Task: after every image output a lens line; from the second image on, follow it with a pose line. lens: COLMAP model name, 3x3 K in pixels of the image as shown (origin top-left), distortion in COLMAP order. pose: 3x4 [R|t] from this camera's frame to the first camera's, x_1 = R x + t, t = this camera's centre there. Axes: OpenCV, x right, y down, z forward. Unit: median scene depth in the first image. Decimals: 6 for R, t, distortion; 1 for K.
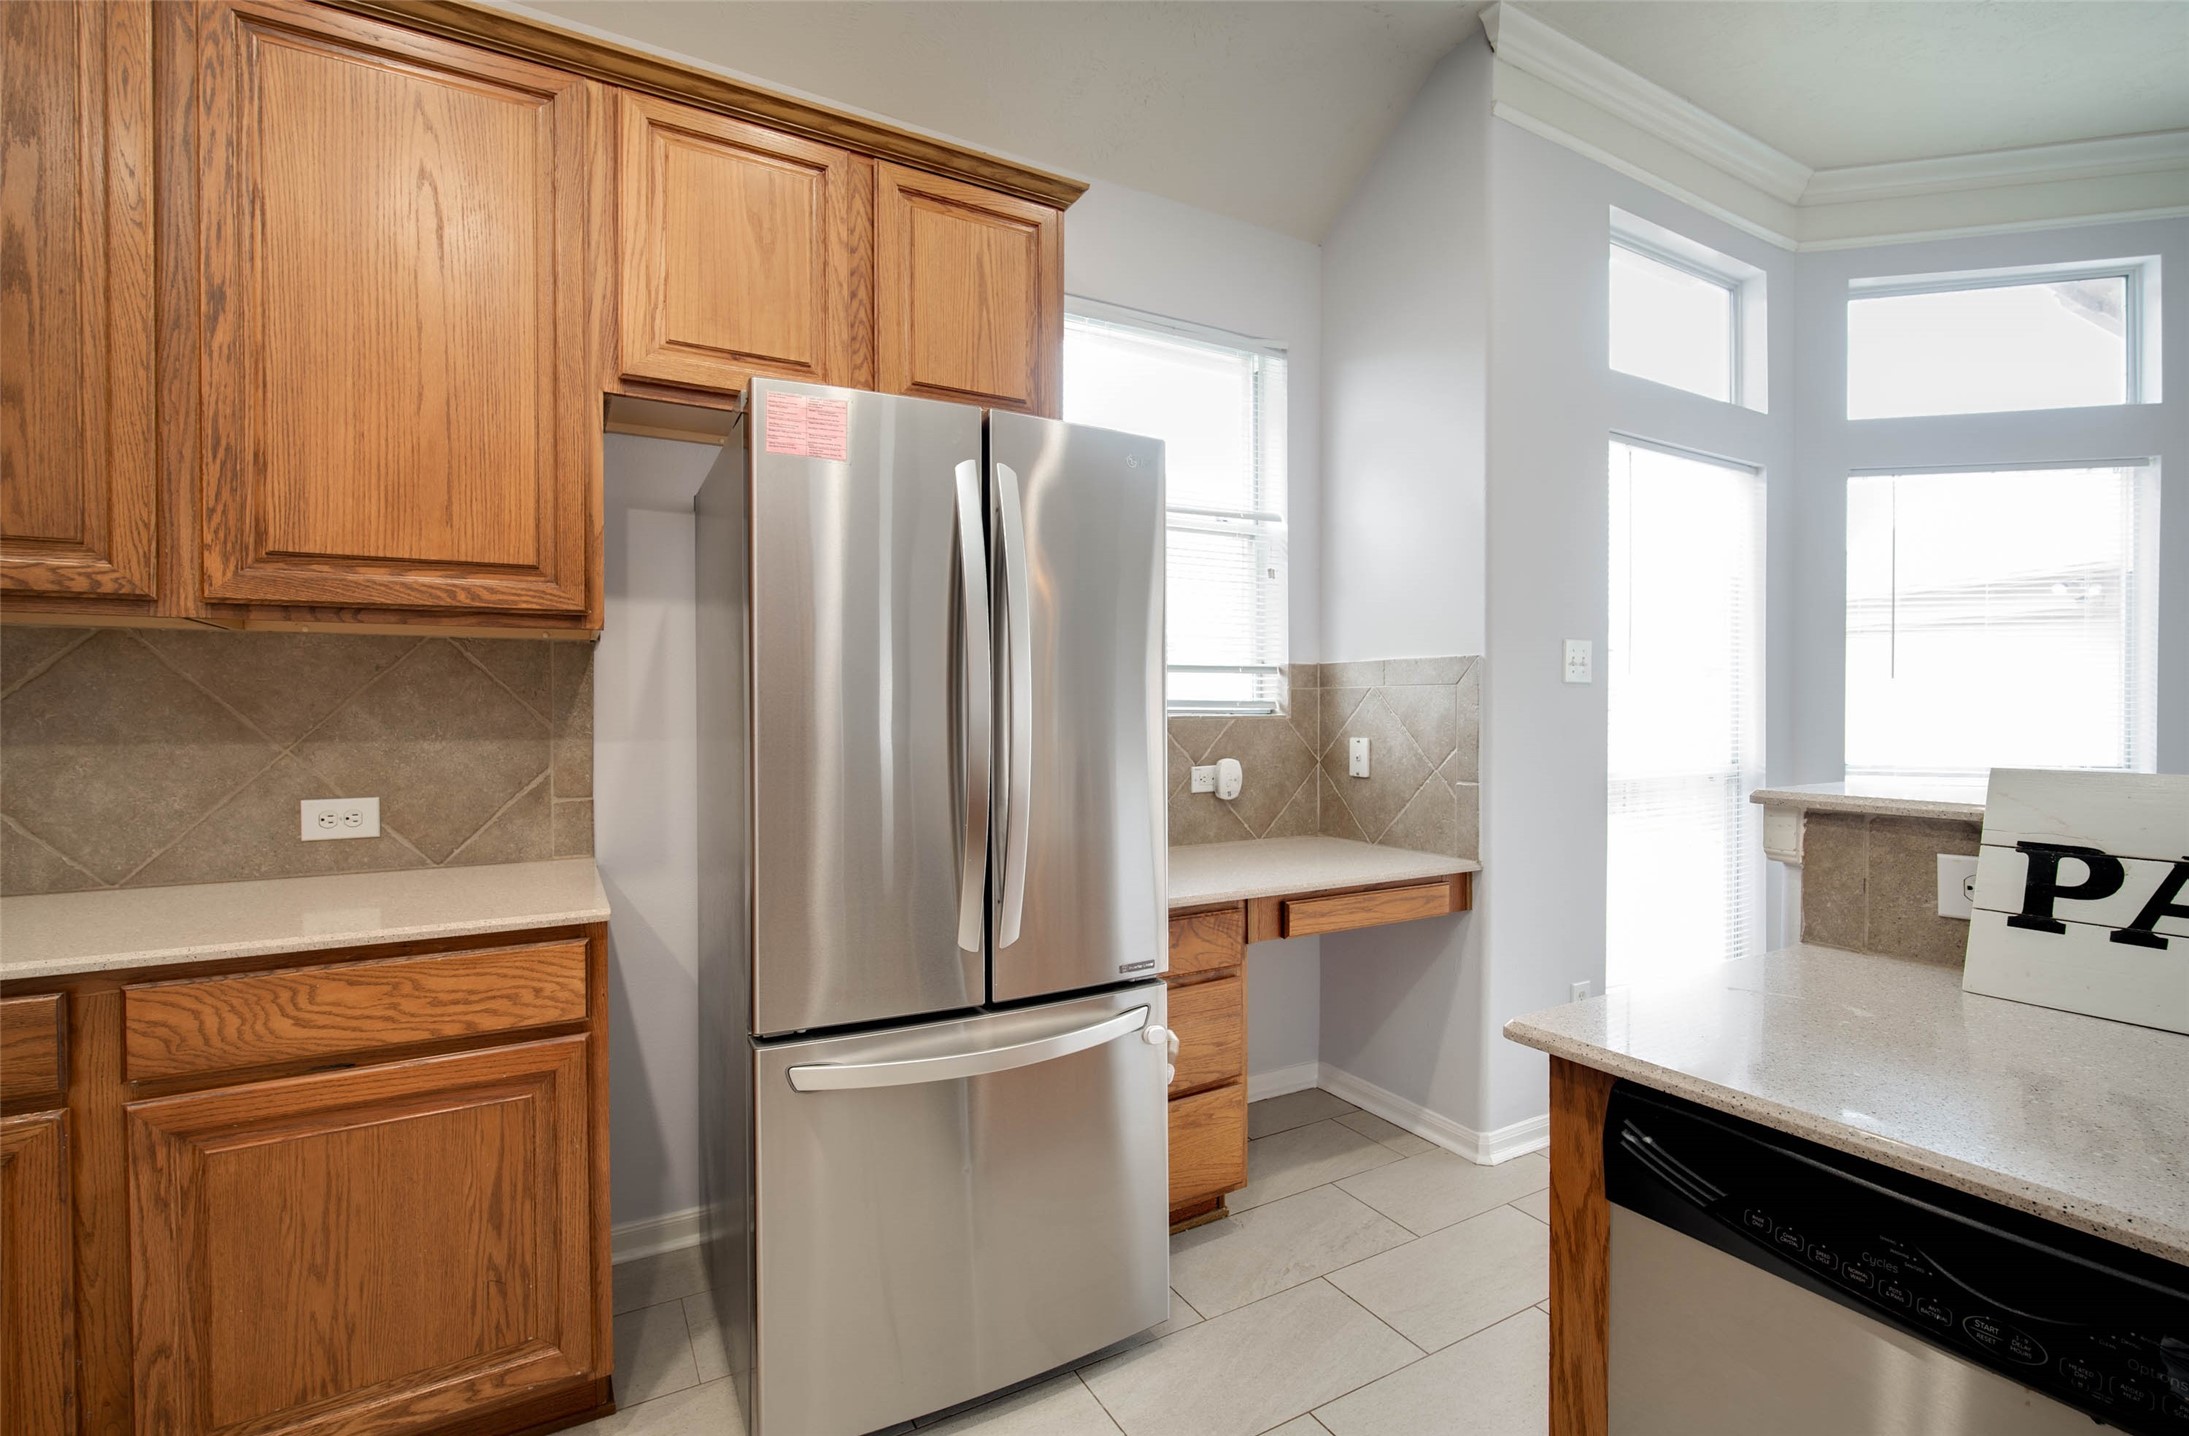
lens RADIAL K [[970.4, 0, 1108.0], [0, 970.4, 715.0], [0, 0, 1]] dist [-0.008283, 0.001648]
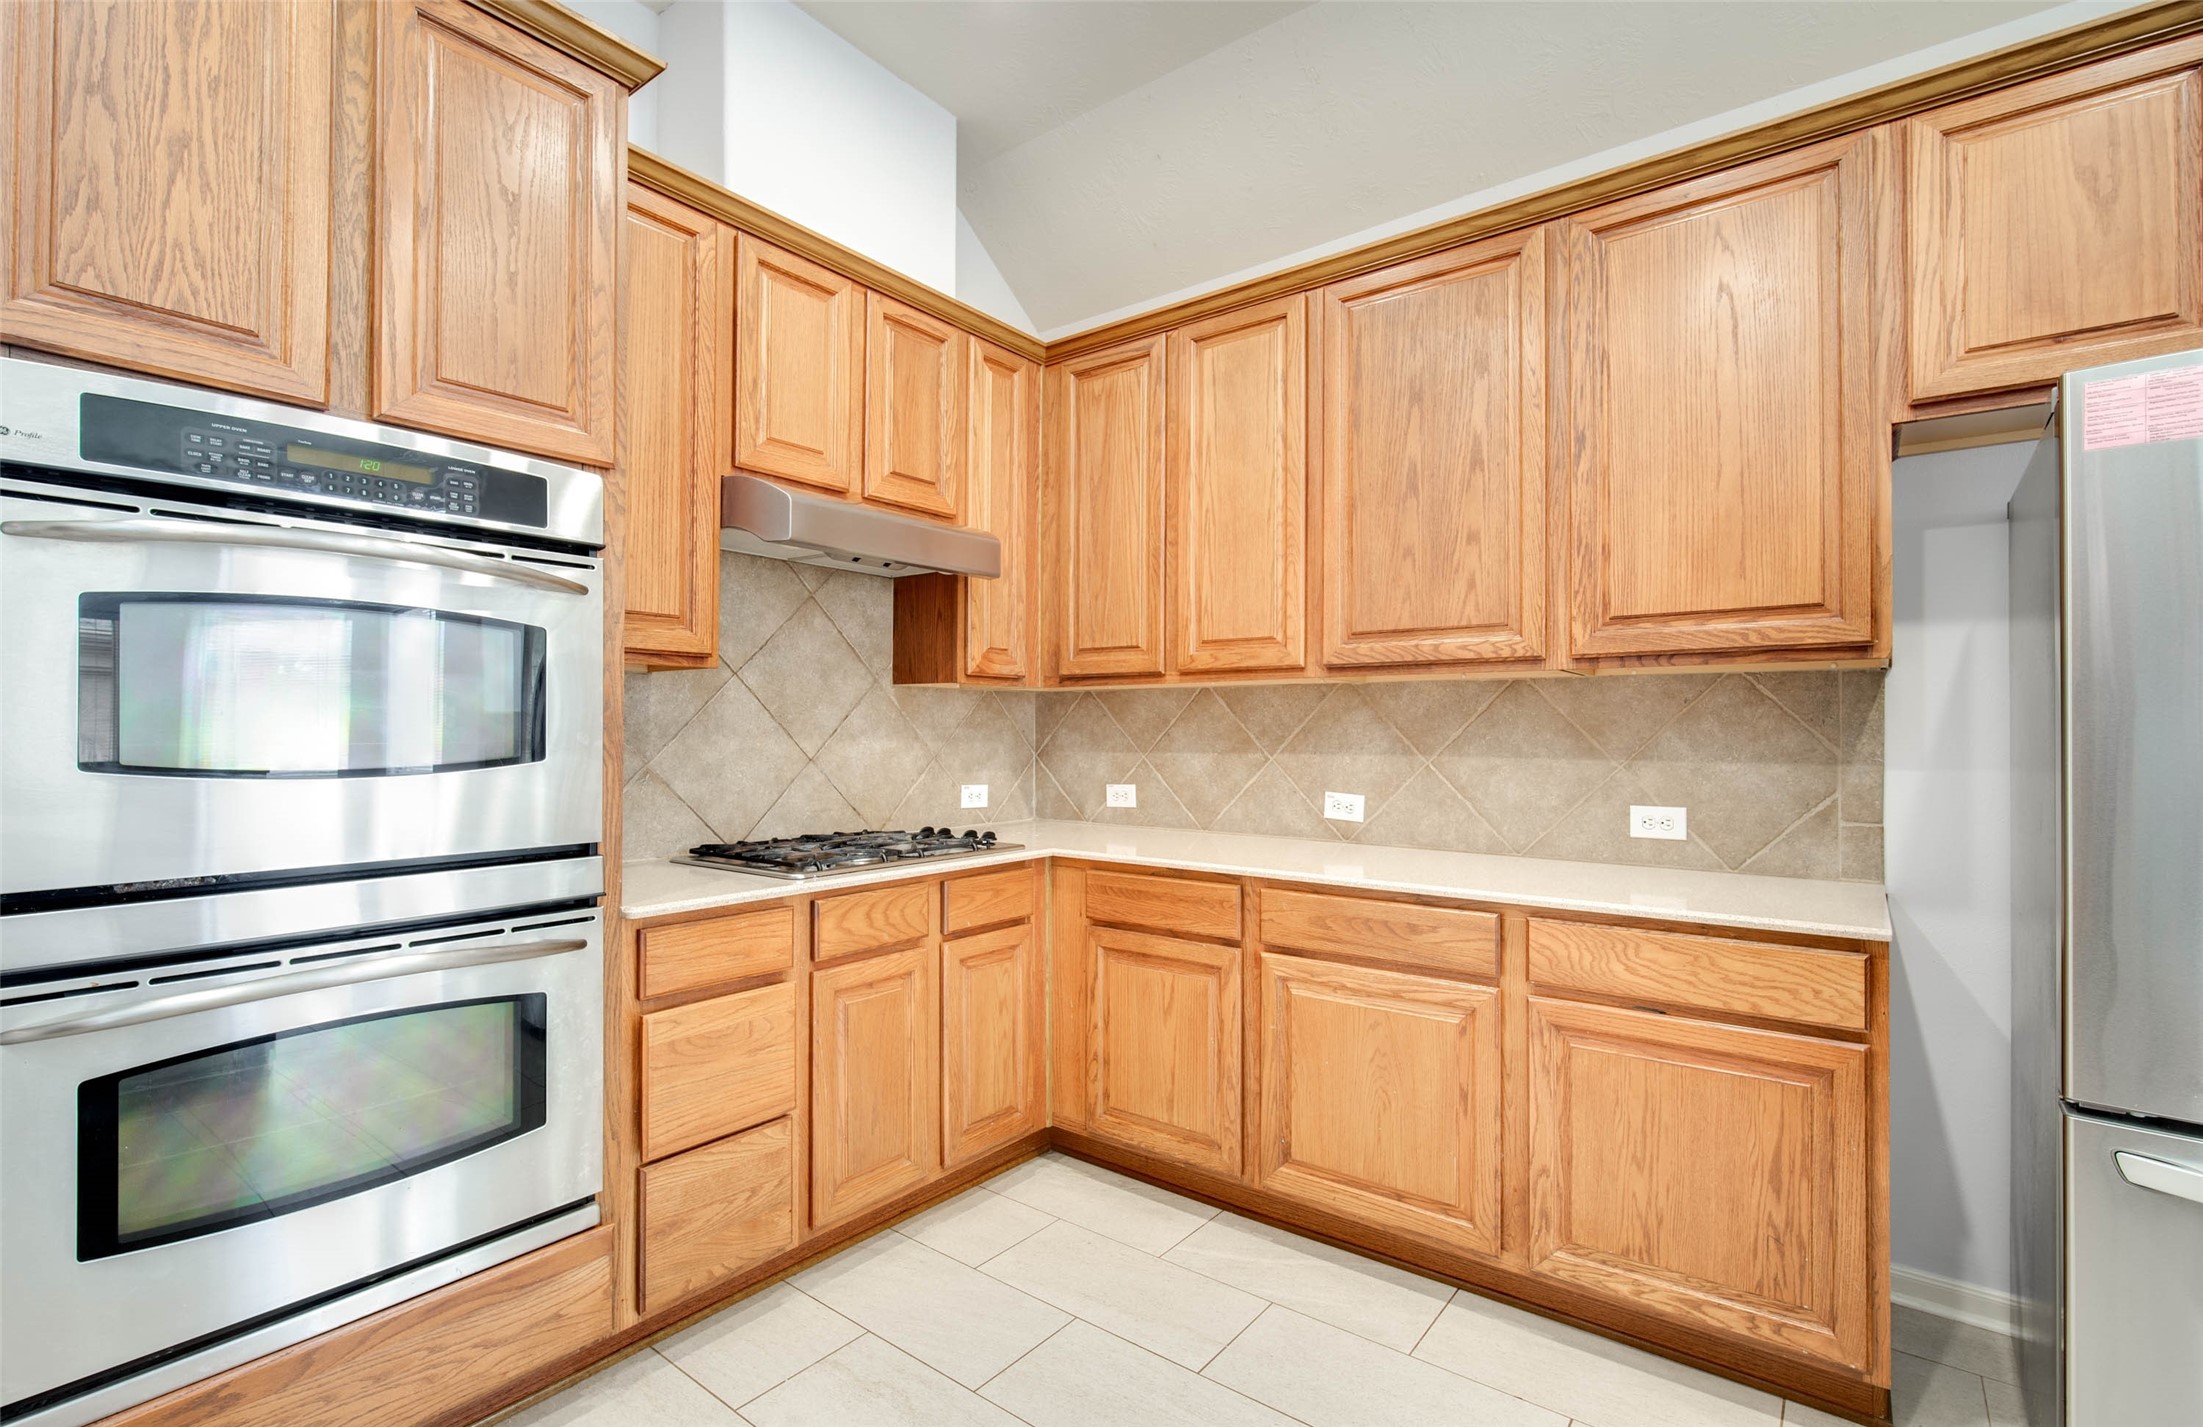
lens RADIAL K [[984.3, 0, 1119.1], [0, 984.3, 724.9], [0, 0, 1]] dist [-0.009077, 0.001792]
pose [[0.388048, -0.003377, -0.921633, 0.122322], [-0.012380, 0.999884, -0.008876, 0.001278], [0.921556, 0.014854, 0.387961, -0.157341]]
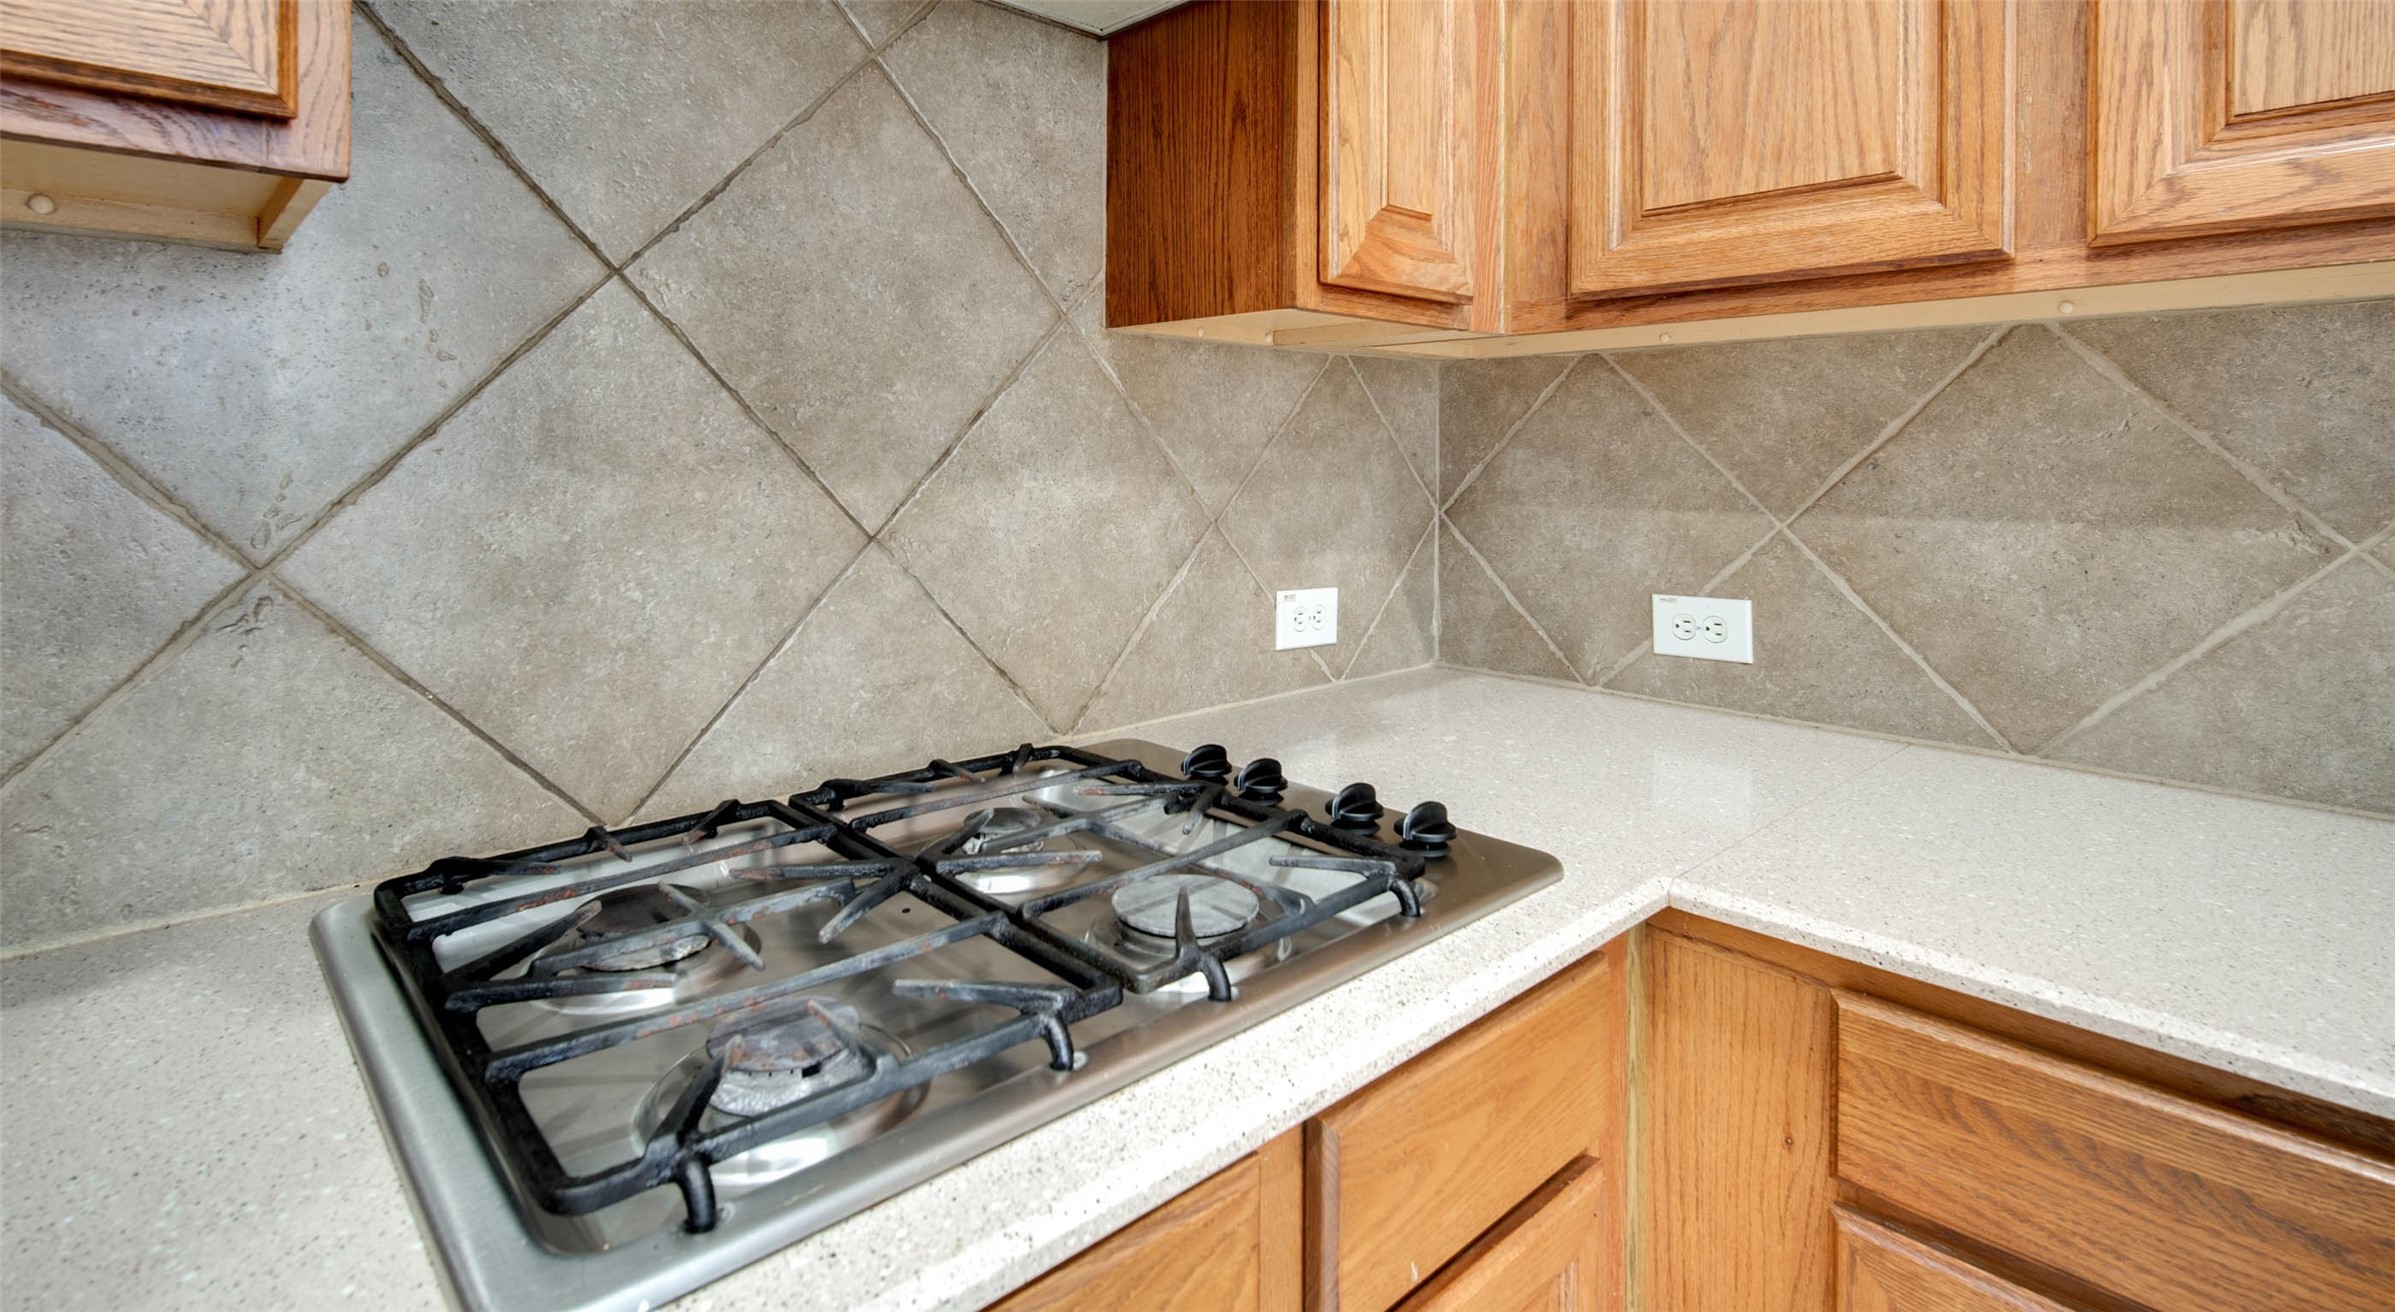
lens RADIAL K [[1146.2, 0, 1134.5], [0, 1146.2, 461.9], [0, 0, 1]] dist [-0.003939, 0.000111]
pose [[0.190530, 0.008990, -0.981640, -1.004482], [-0.013250, 0.999891, 0.006586, 0.001442], [0.981592, 0.011752, 0.190628, 0.043547]]
